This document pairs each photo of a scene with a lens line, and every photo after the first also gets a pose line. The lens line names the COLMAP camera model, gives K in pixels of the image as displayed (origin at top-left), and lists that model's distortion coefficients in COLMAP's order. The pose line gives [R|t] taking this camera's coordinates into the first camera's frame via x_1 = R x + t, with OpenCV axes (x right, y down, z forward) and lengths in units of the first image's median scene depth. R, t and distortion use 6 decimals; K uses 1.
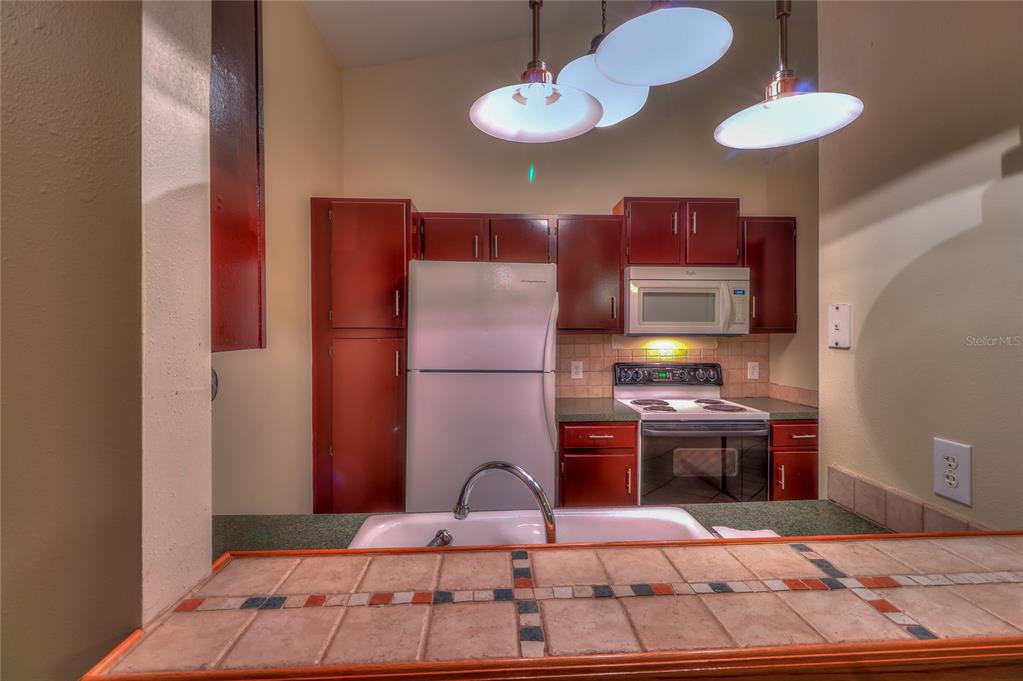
lens RADIAL K [[471.3, 0, 517.2], [0, 471.3, 330.8], [0, 0, 1]] dist [0.003920, 0.000438]
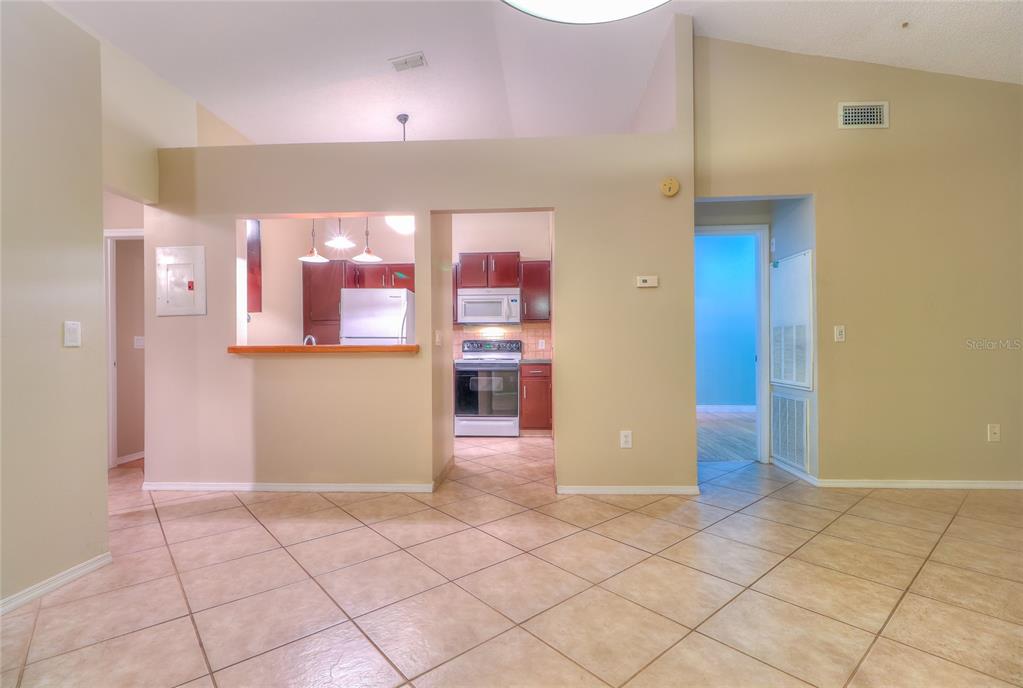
lens RADIAL K [[475.4, 0, 516.5], [0, 475.4, 344.7], [0, 0, 1]] dist [0.001327, 0.000887]
pose [[0.992722, -0.007727, -0.120180, 0.702636], [0.006228, 0.999898, -0.012850, 0.122472], [0.120267, 0.012008, 0.992669, -0.925179]]
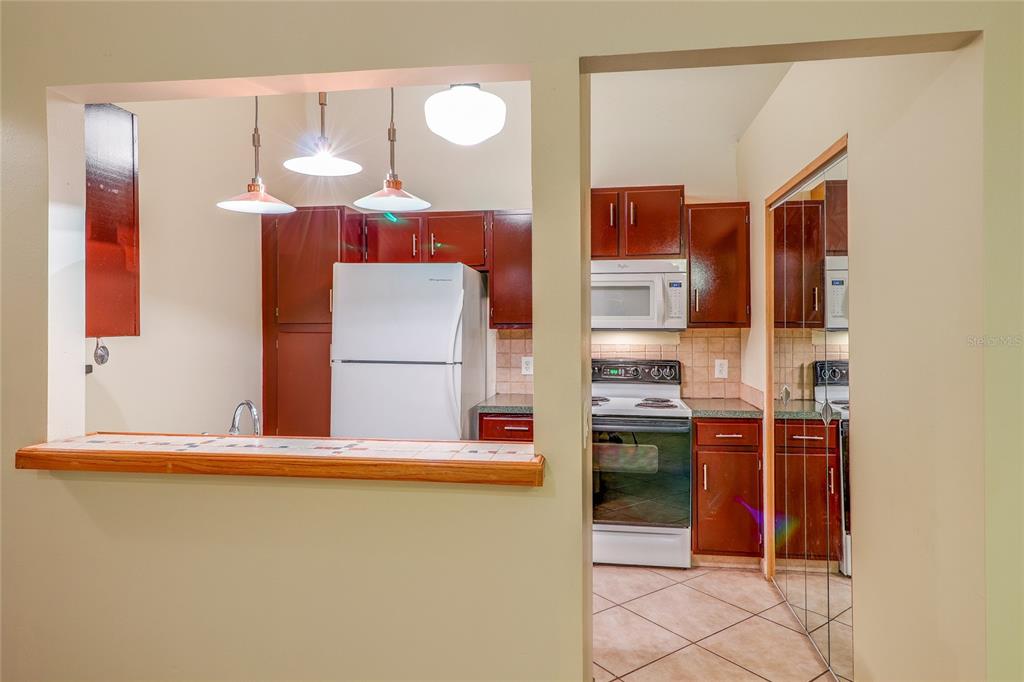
lens RADIAL K [[640.8, 0, 518.3], [0, 640.8, 318.3], [0, 0, 1]] dist [0.000191, -0.000358]
pose [[0.979132, -0.003338, -0.203199, 0.415544], [0.001237, 0.999944, -0.010467, -0.000717], [0.203223, 0.009998, 0.979081, -0.330146]]
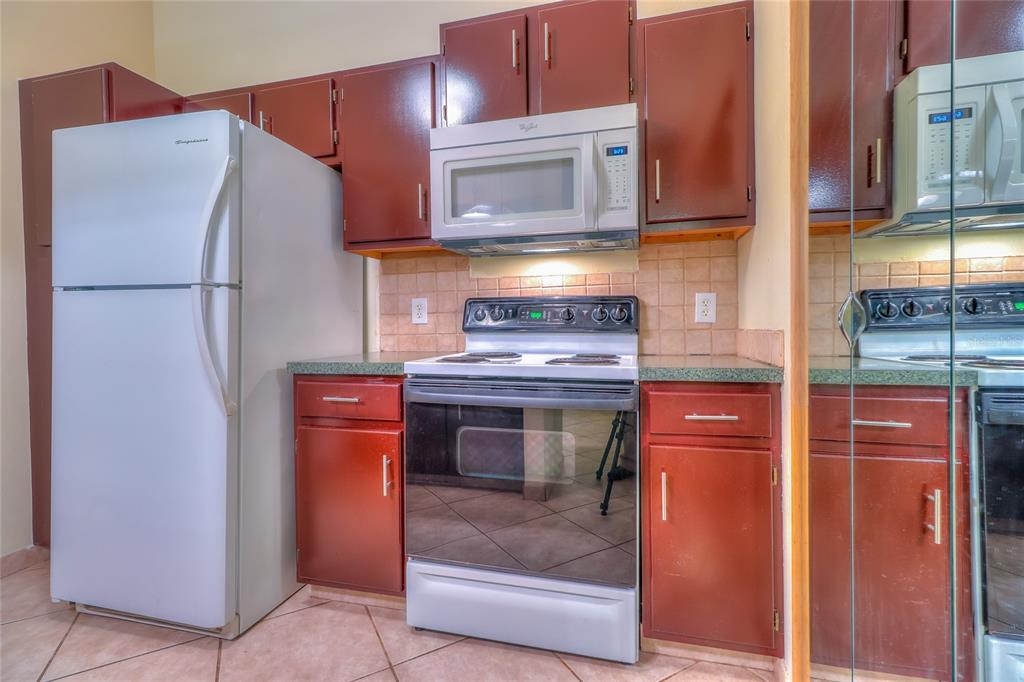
lens RADIAL K [[471.8, 0, 517.7], [0, 471.8, 331.3], [0, 0, 1]] dist [0.003920, 0.000438]
pose [[0.950887, -0.005396, -0.309492, 0.520493], [0.009353, 0.999892, 0.011301, 0.117298], [0.309398, -0.013641, 0.950835, 0.434878]]
